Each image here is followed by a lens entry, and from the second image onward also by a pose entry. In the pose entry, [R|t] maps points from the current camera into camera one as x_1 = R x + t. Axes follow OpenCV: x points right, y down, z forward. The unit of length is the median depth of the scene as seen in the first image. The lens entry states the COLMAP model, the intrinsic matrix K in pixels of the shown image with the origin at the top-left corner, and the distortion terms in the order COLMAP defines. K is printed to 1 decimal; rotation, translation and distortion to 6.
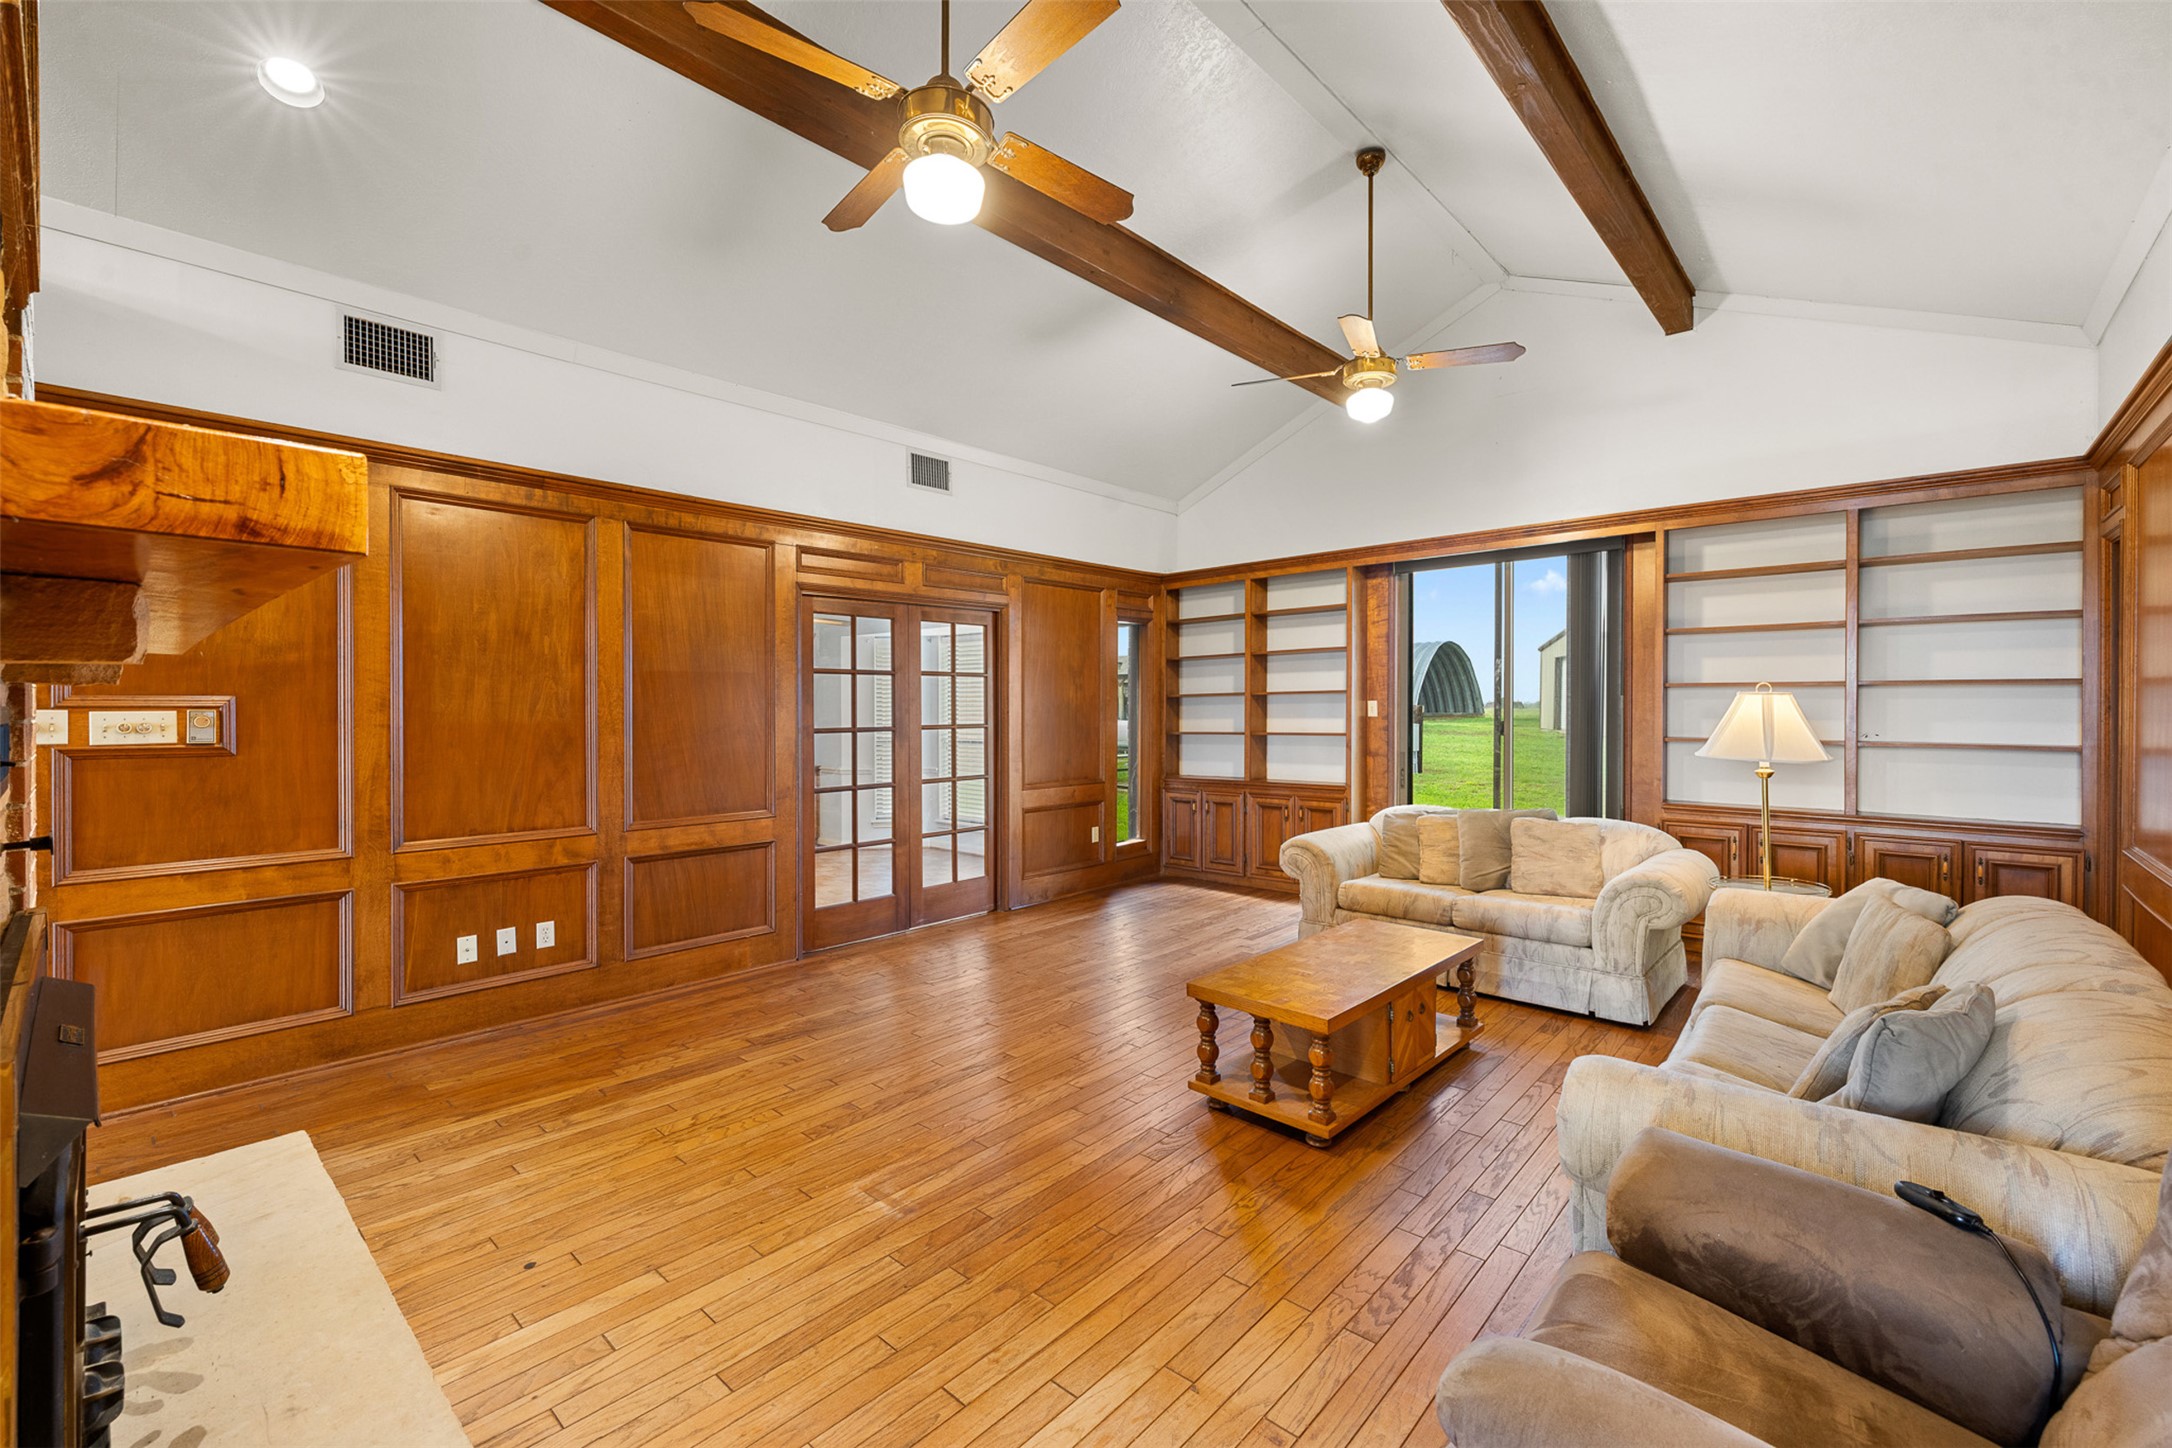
lens RADIAL K [[915.1, 0, 1082.7], [0, 915.1, 717.4], [0, 0, 1]] dist [0.001034, -0.000009]
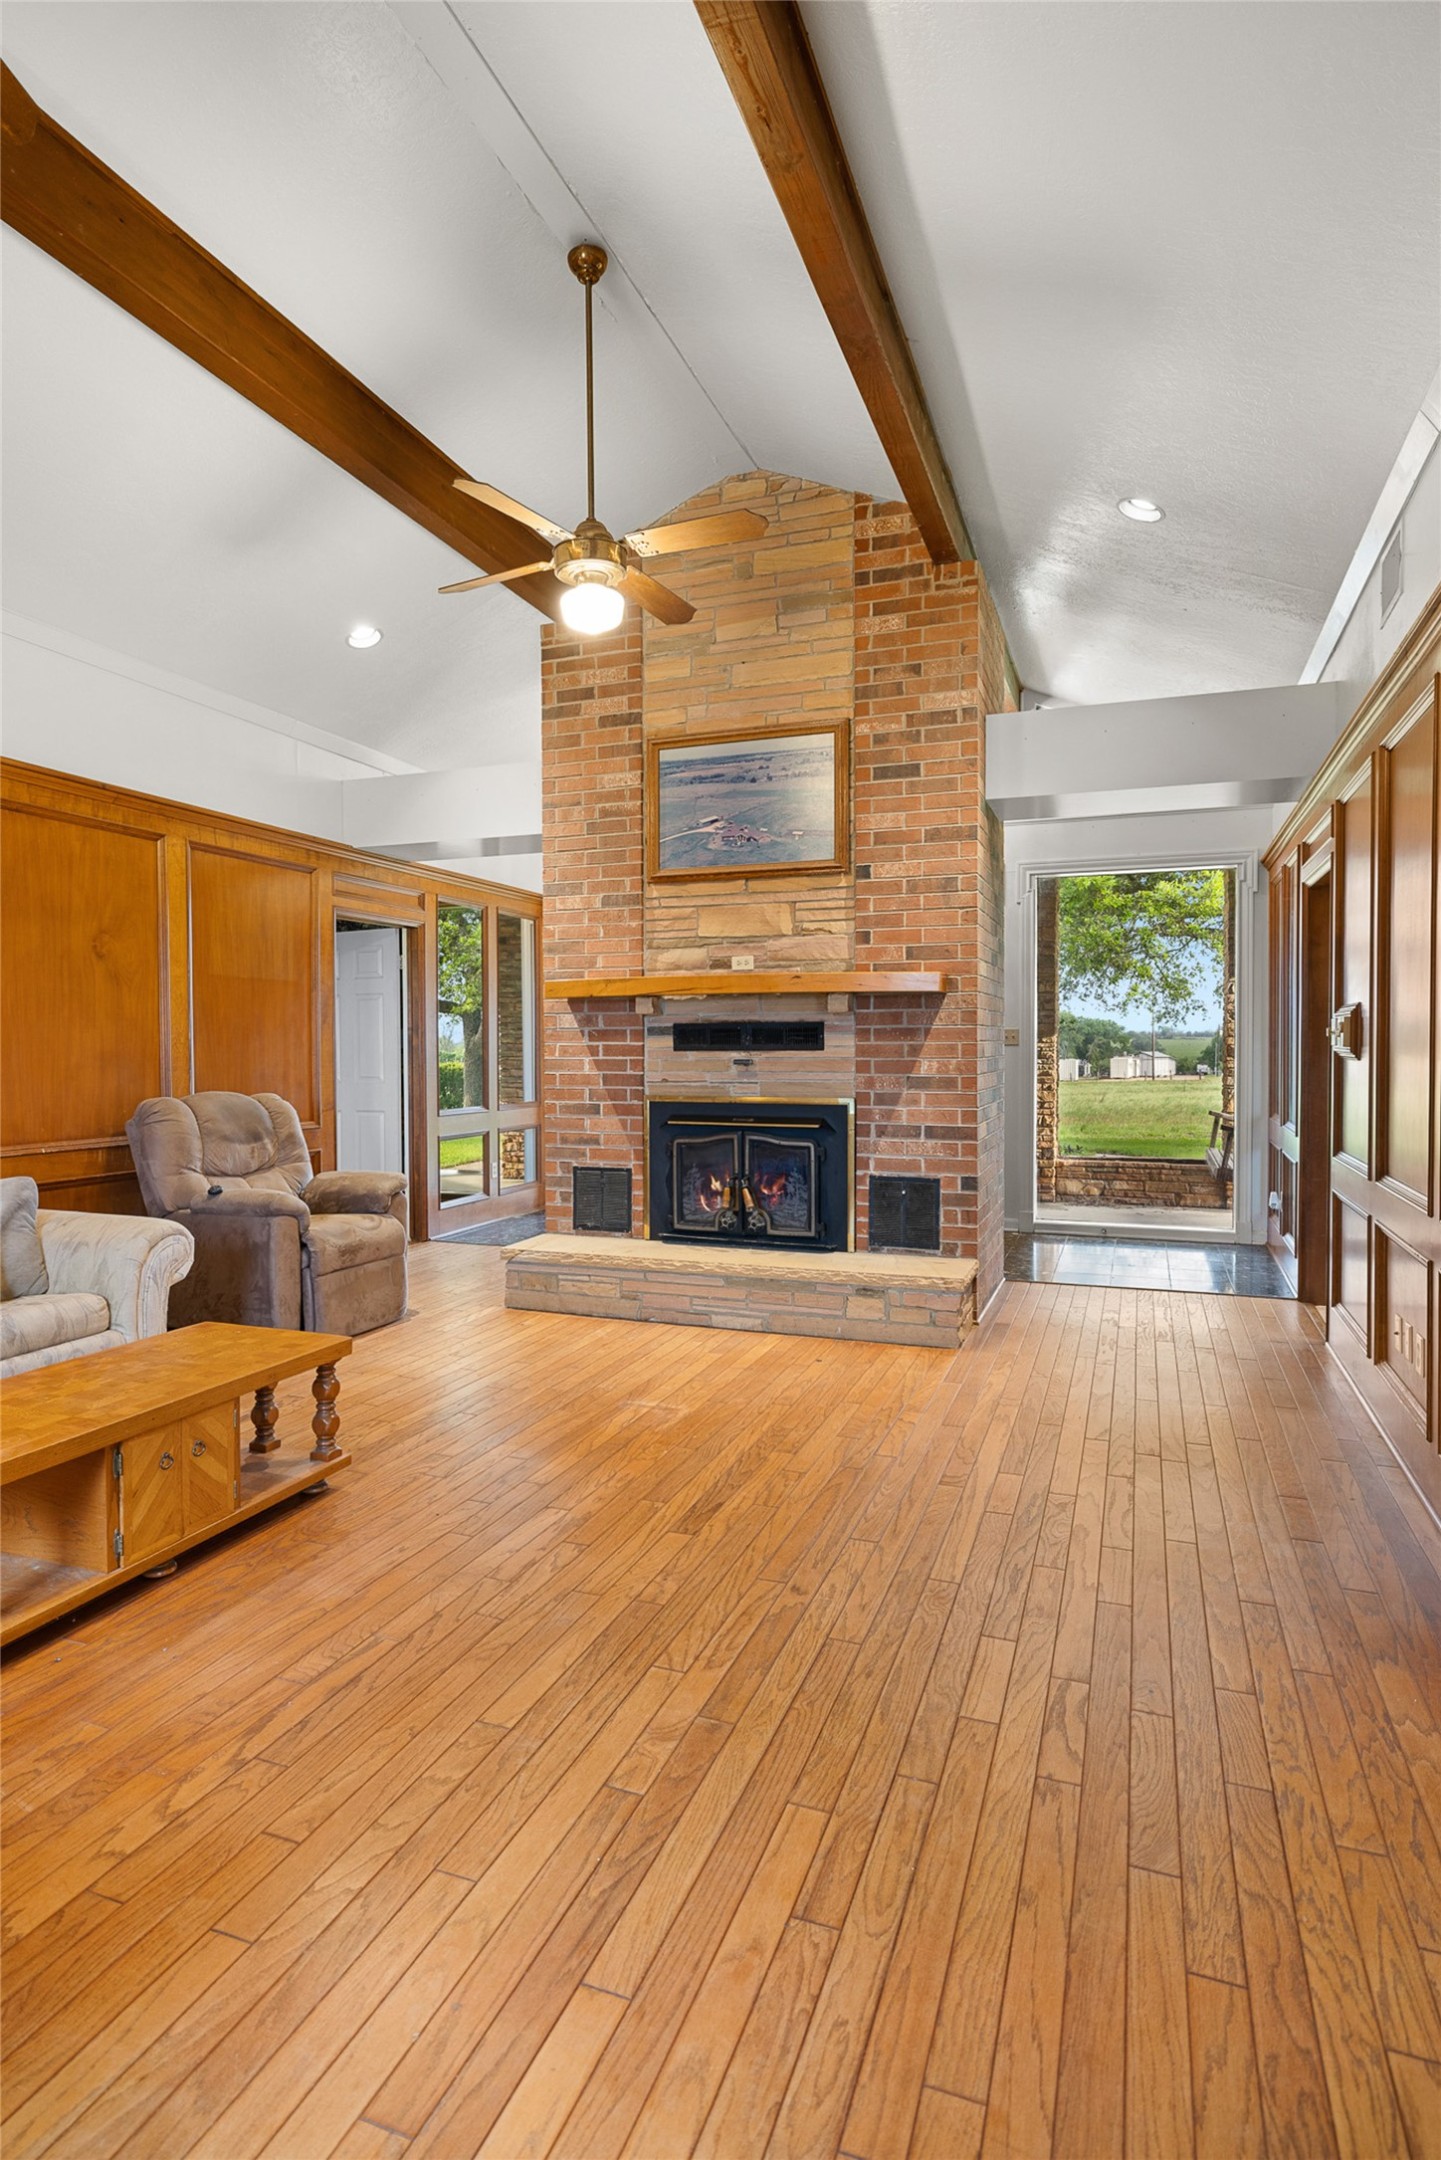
lens RADIAL K [[1142.4, 0, 715.3], [0, 1142.4, 1070.4], [0, 0, 1]] dist [-0.001263, -0.000352]
pose [[-0.927924, 0.008837, -0.372664, 0.182183], [-0.003388, 0.999478, 0.032137, 0.011693], [0.372753, 0.031084, -0.927410, 1.603323]]
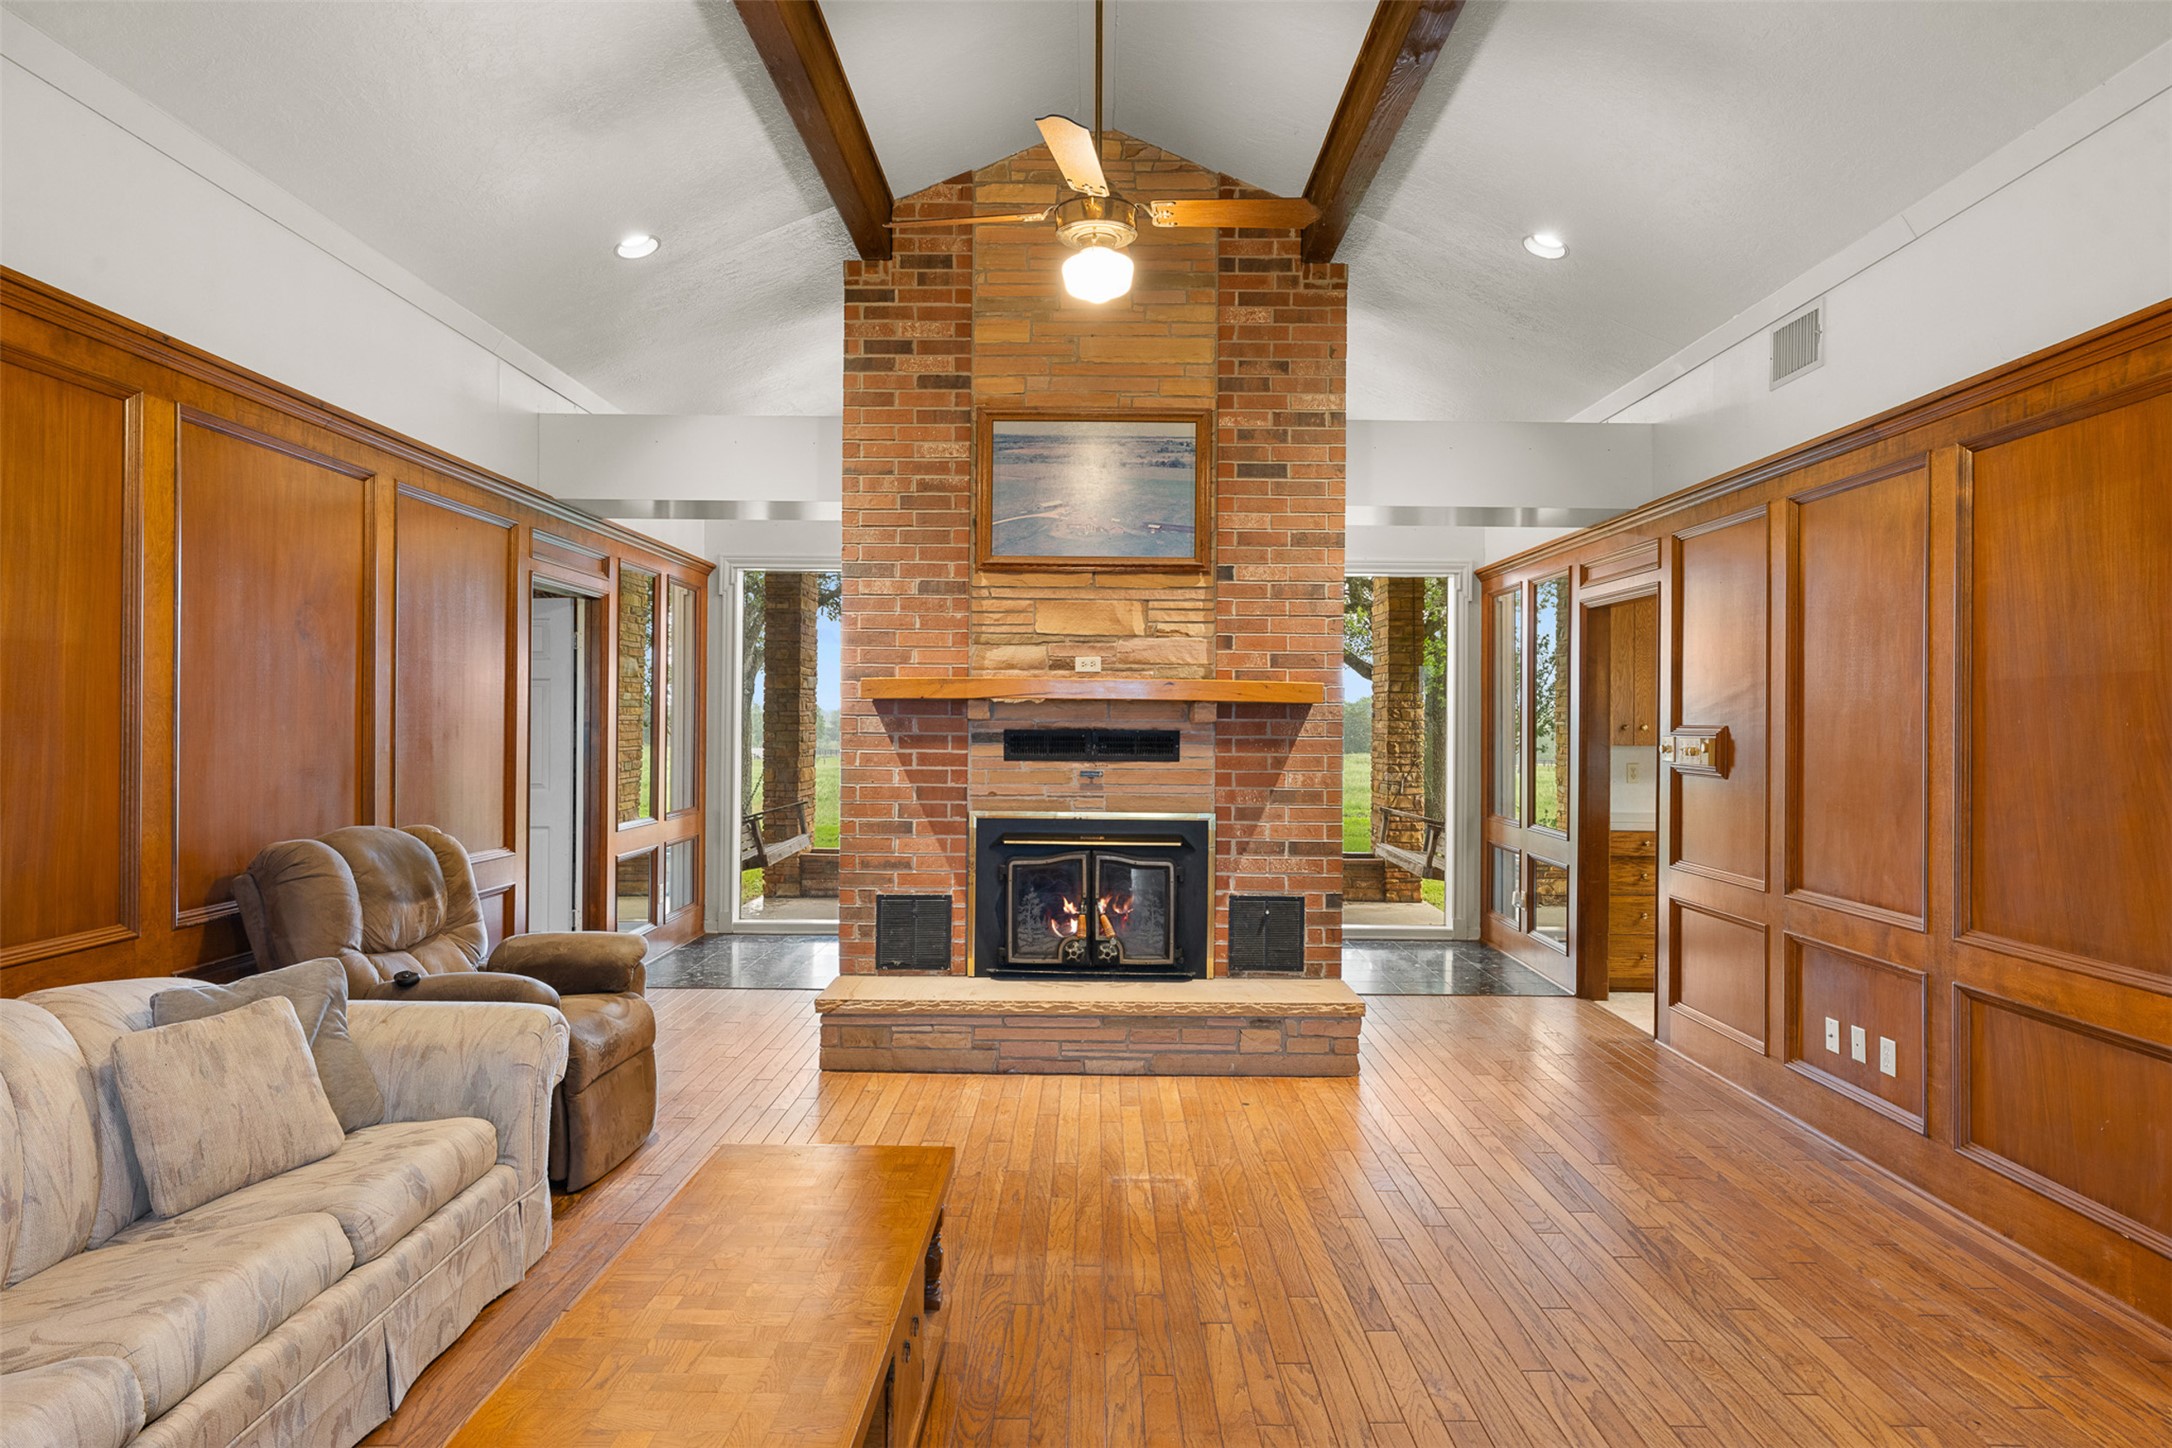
lens RADIAL K [[1229.6, 0, 1092.3], [0, 1229.6, 717.9], [0, 0, 1]] dist [-0.002234, 0.002325]
pose [[-0.740229, -0.009367, -0.672290, 0.541782], [-0.017977, 0.999821, 0.005864, -0.023634], [0.672115, 0.016426, -0.740265, 1.327937]]
